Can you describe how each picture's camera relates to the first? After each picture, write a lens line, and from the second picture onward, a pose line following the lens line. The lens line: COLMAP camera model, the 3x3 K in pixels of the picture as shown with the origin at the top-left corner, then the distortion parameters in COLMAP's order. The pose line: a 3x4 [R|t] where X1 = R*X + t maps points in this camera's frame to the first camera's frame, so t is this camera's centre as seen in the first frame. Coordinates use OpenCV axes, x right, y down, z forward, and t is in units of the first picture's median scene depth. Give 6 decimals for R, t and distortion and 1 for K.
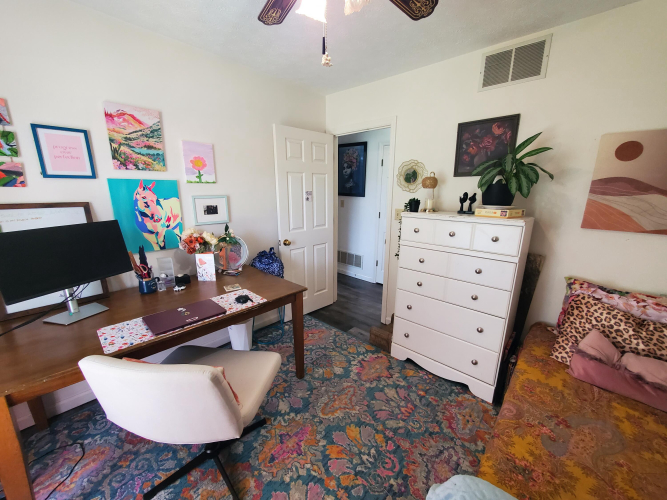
lens RADIAL K [[264.1, 0, 332.7], [0, 264.1, 252.6], [0, 0, 1]] dist [0.000933, -0.000028]
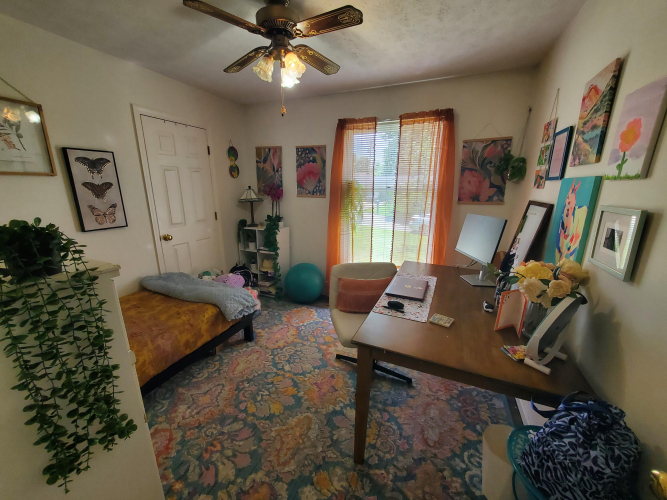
lens RADIAL K [[264.1, 0, 332.7], [0, 264.1, 252.6], [0, 0, 1]] dist [0.000933, -0.000028]
pose [[-0.943334, 0.065057, -0.325404, 0.160998], [-0.095199, 0.886323, 0.453176, -0.385049], [0.317896, 0.458475, -0.829906, 1.582730]]
